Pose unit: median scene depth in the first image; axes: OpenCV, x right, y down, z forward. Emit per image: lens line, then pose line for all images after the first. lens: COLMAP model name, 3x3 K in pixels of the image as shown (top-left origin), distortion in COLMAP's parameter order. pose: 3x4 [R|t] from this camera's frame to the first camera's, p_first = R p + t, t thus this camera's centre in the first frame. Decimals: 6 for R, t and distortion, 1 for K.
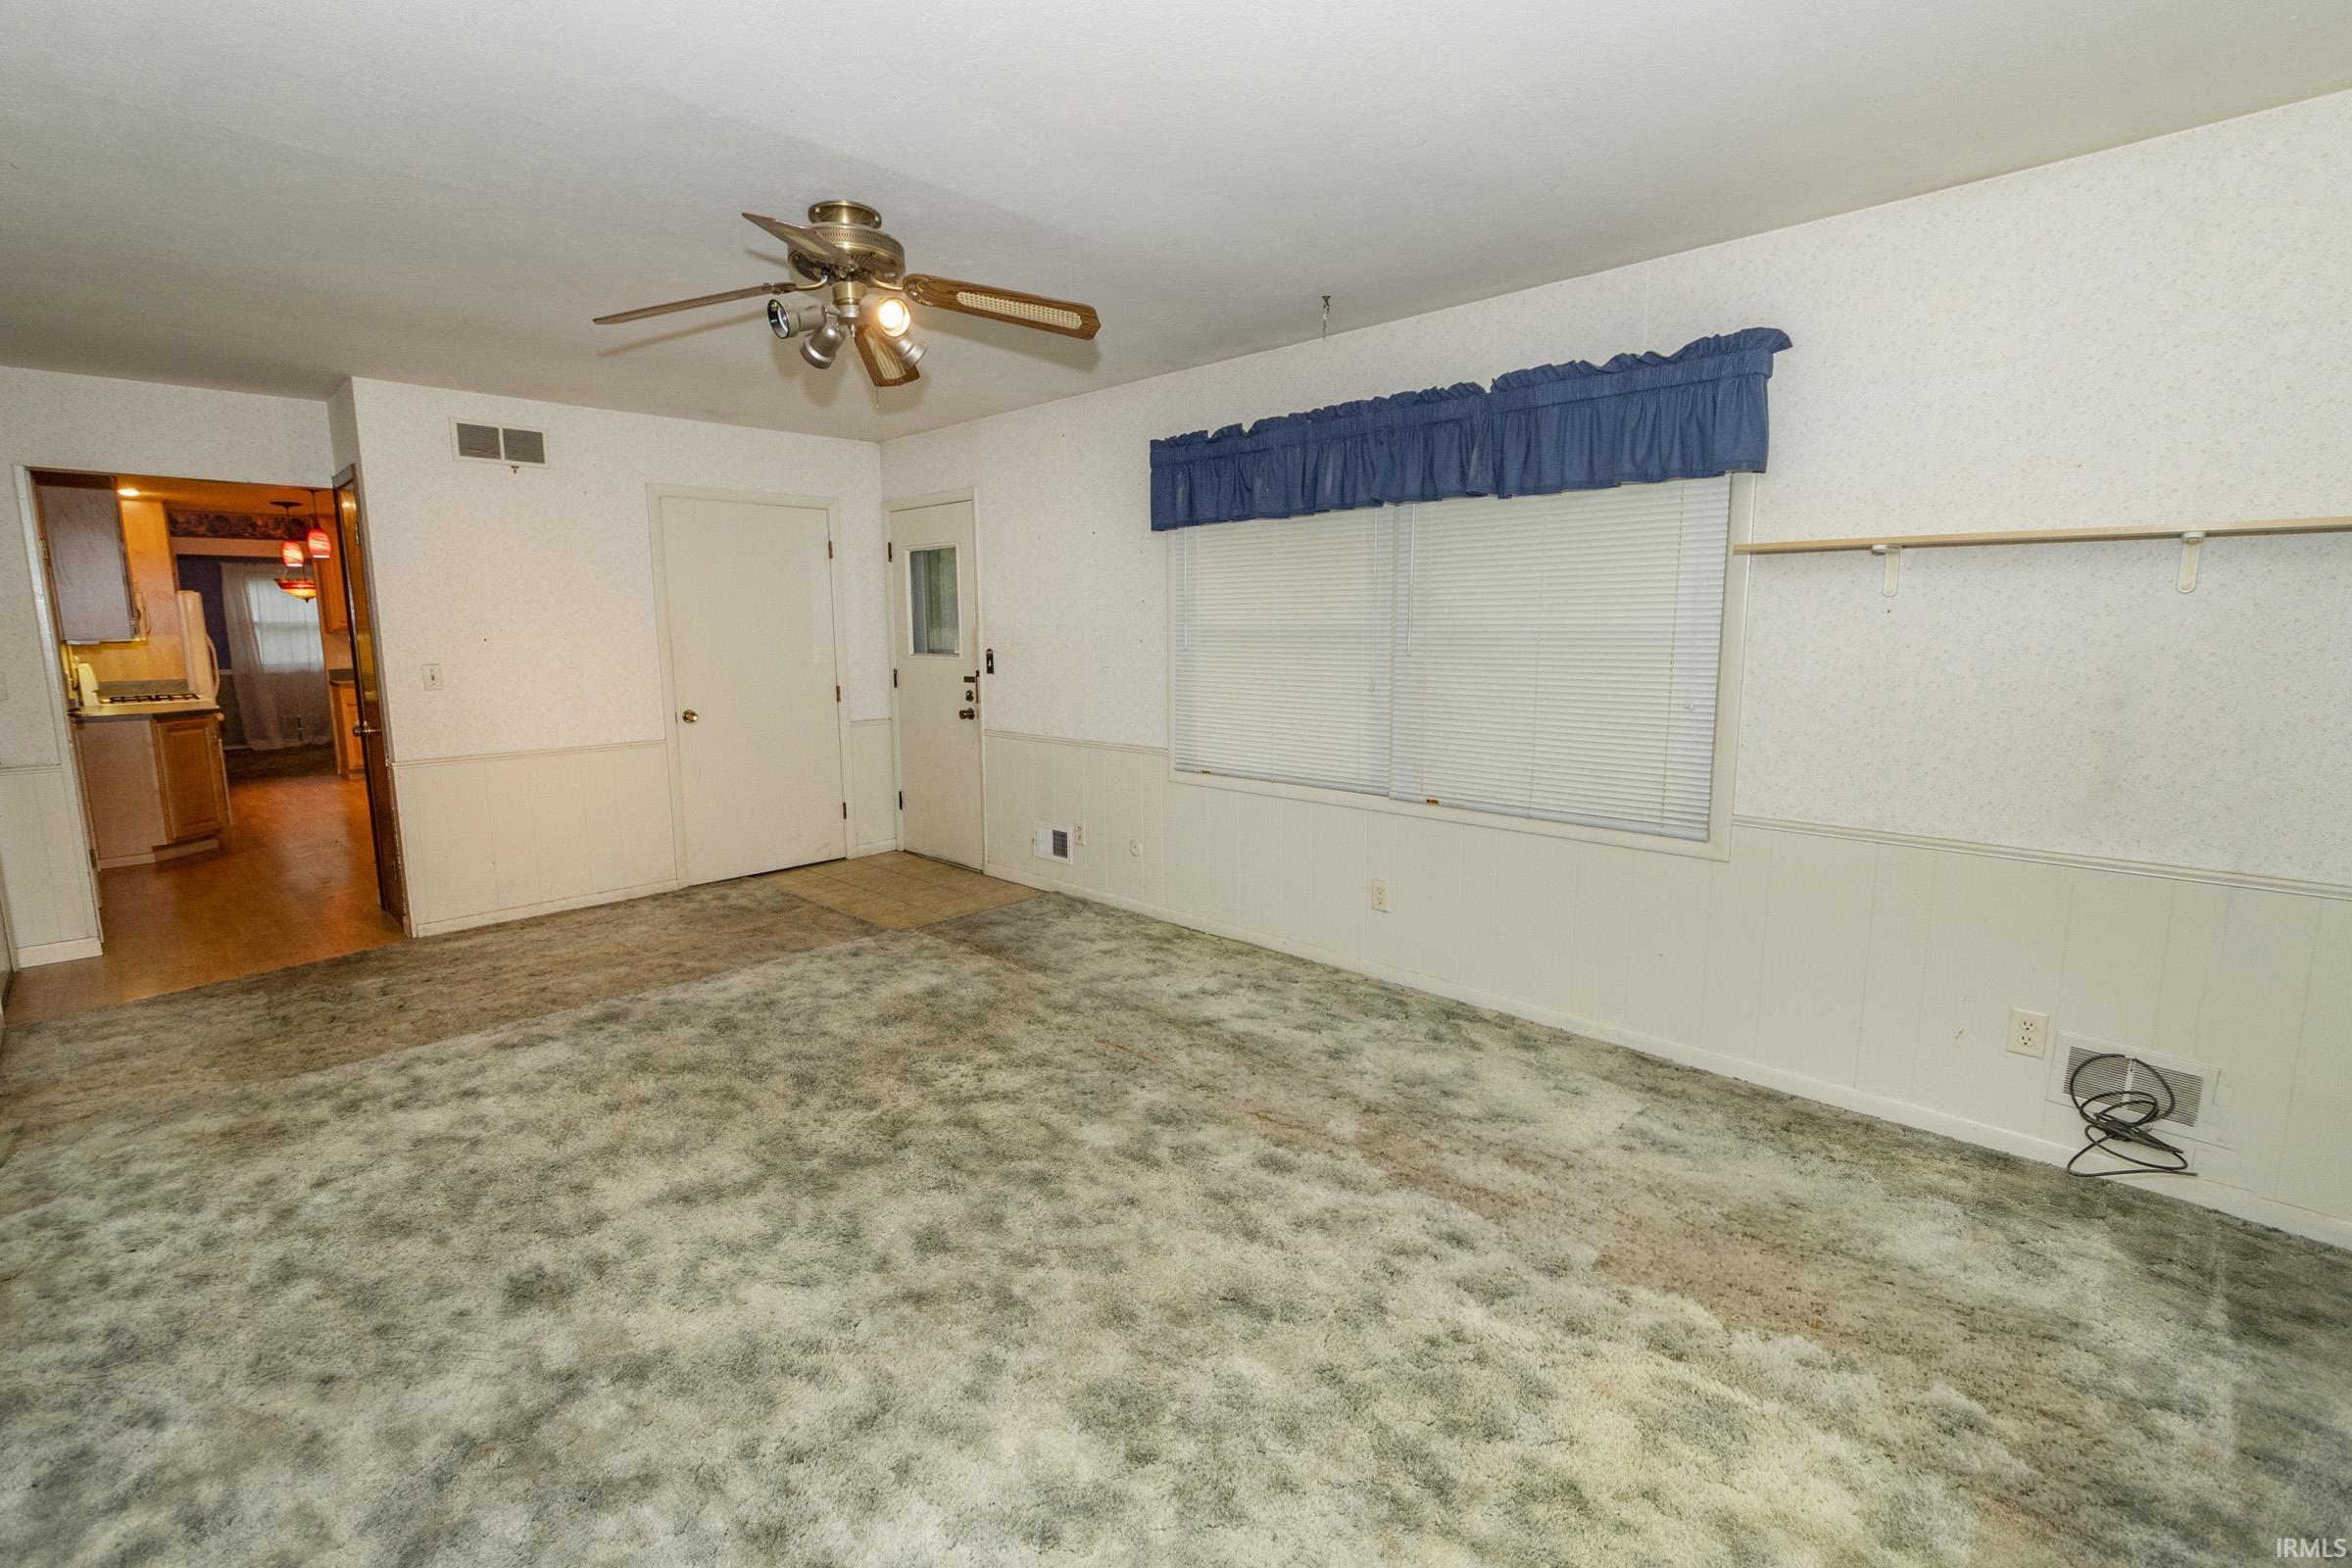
lens RADIAL K [[1026.3, 0, 1153.0], [0, 1026.3, 761.5], [0, 0, 1]] dist [0.010735, -0.000748]
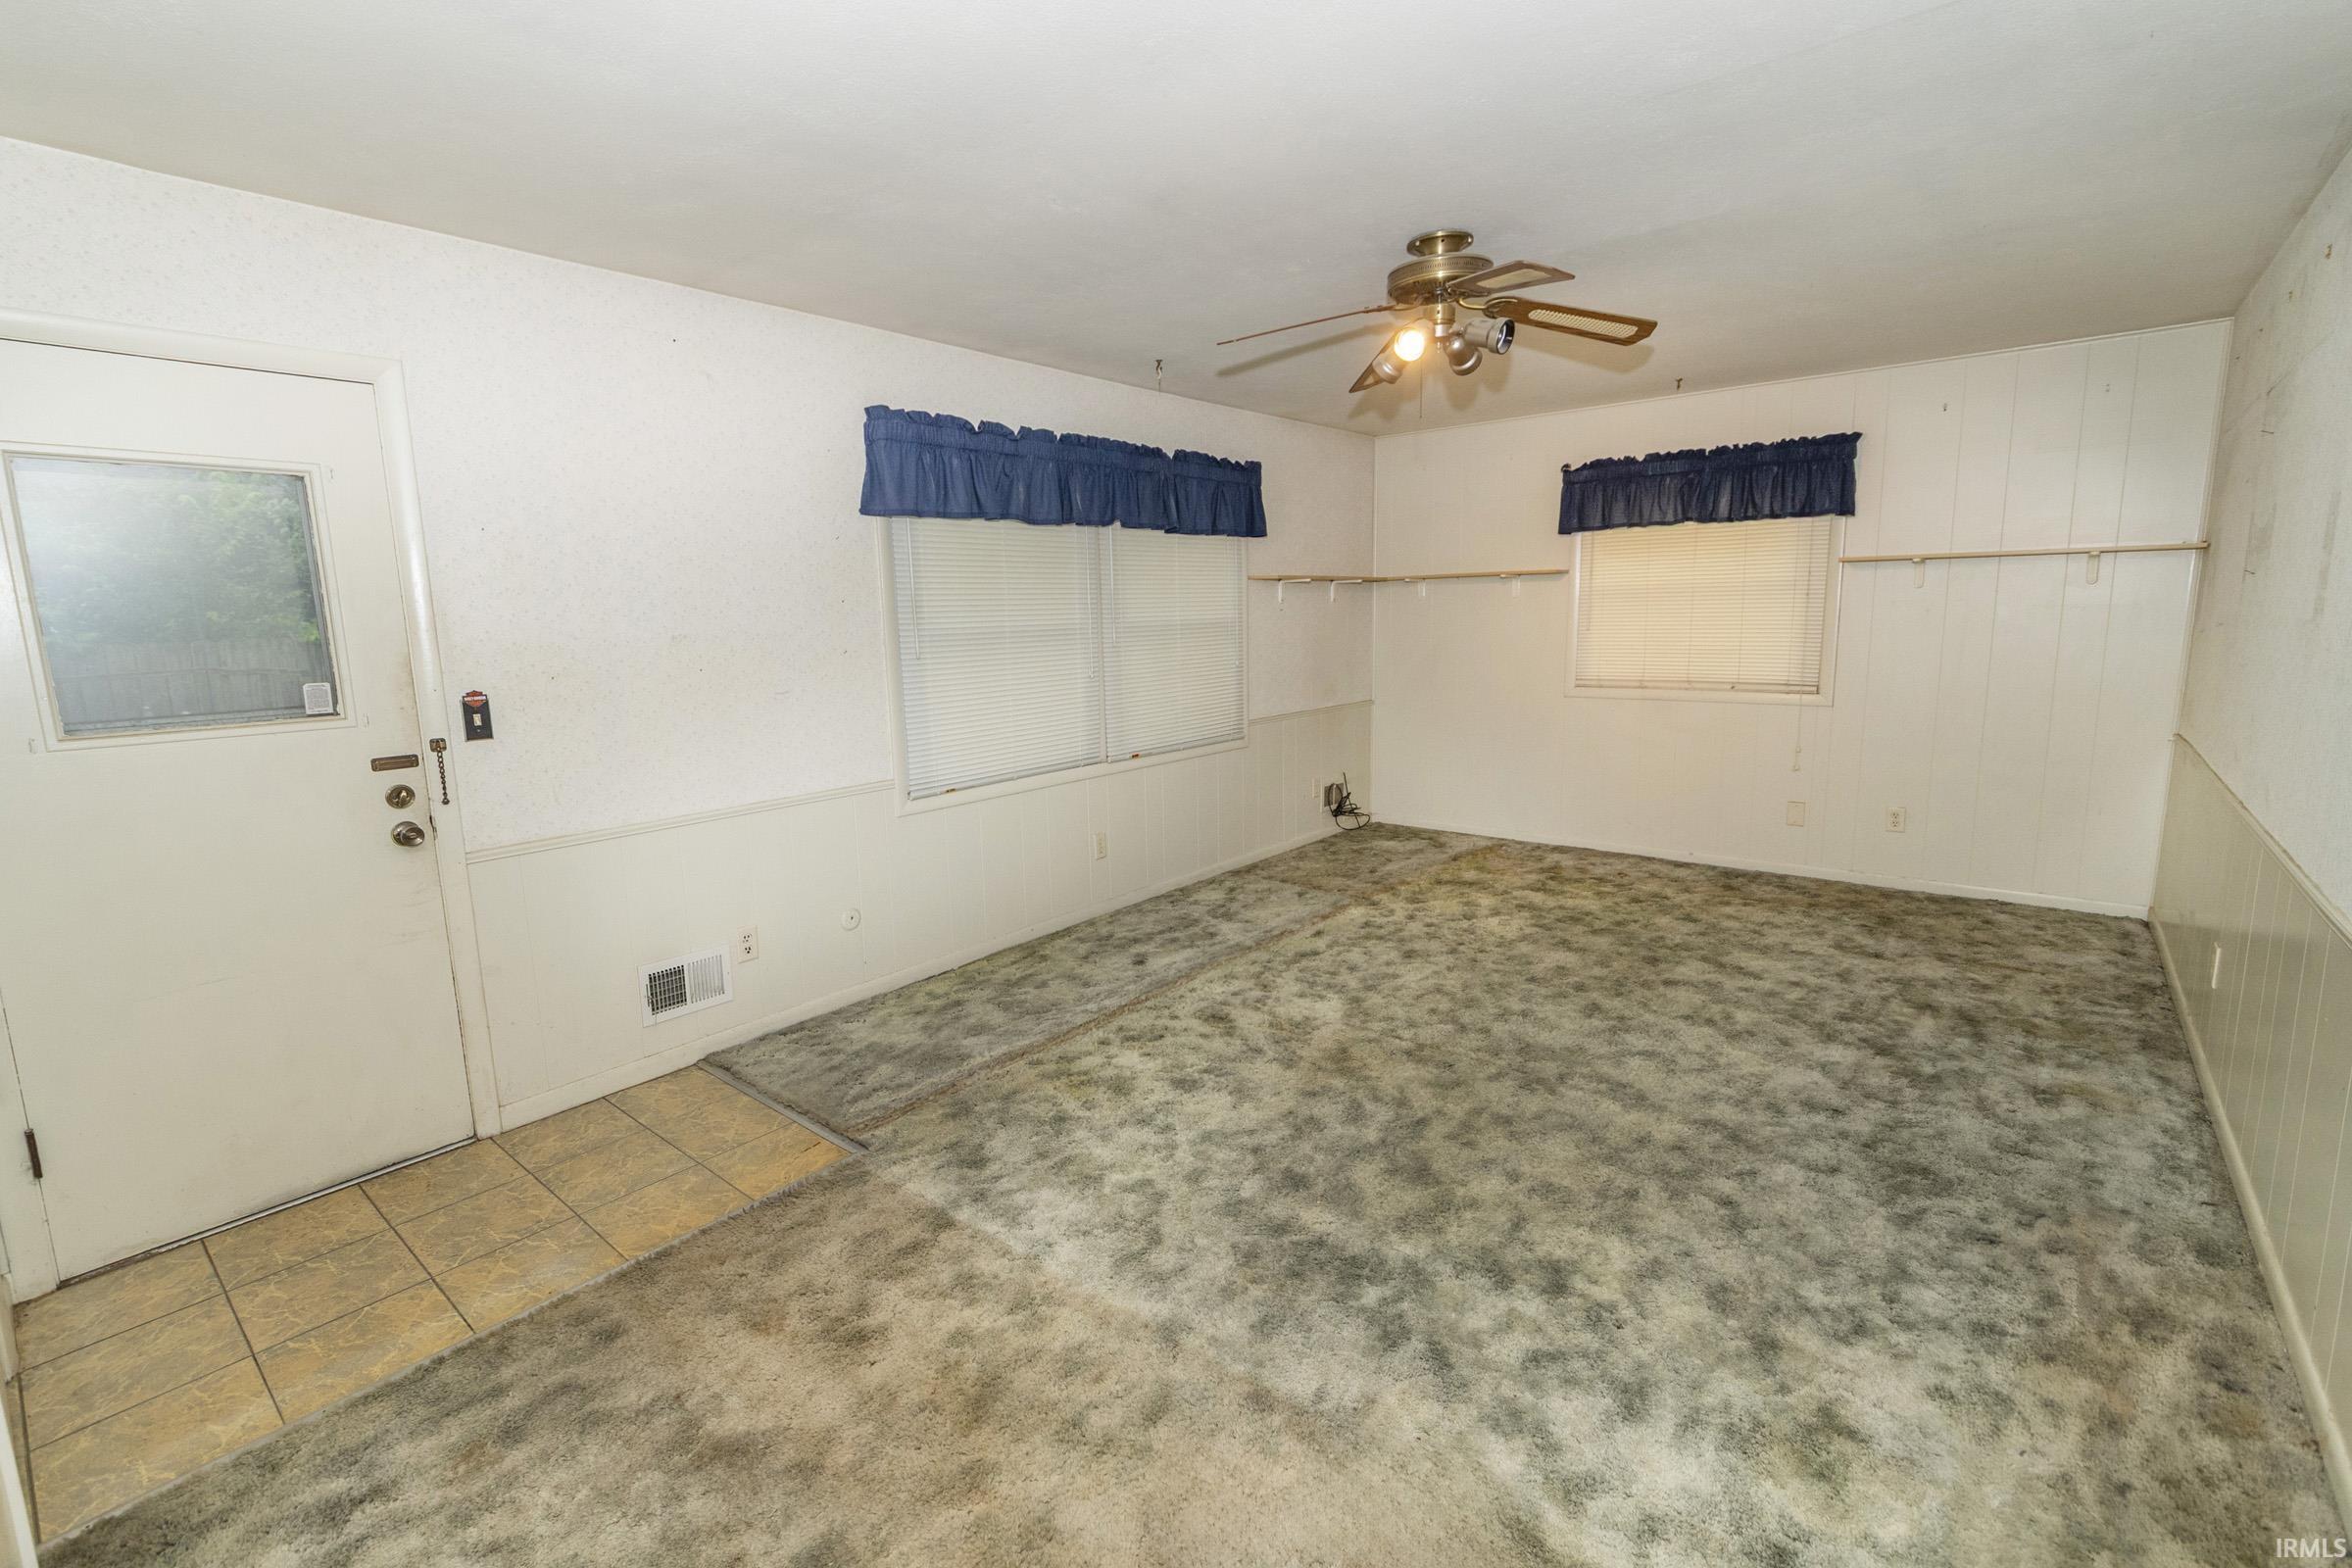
lens RADIAL K [[1025.2, 0, 1168.9], [0, 1025.2, 748.7], [0, 0, 1]] dist [-0.001341, -0.000242]
pose [[-0.073290, -0.128054, 0.989056, -1.002913], [0.160423, 0.977295, 0.138418, -0.141029], [-0.984324, 0.168812, -0.051083, 1.002783]]
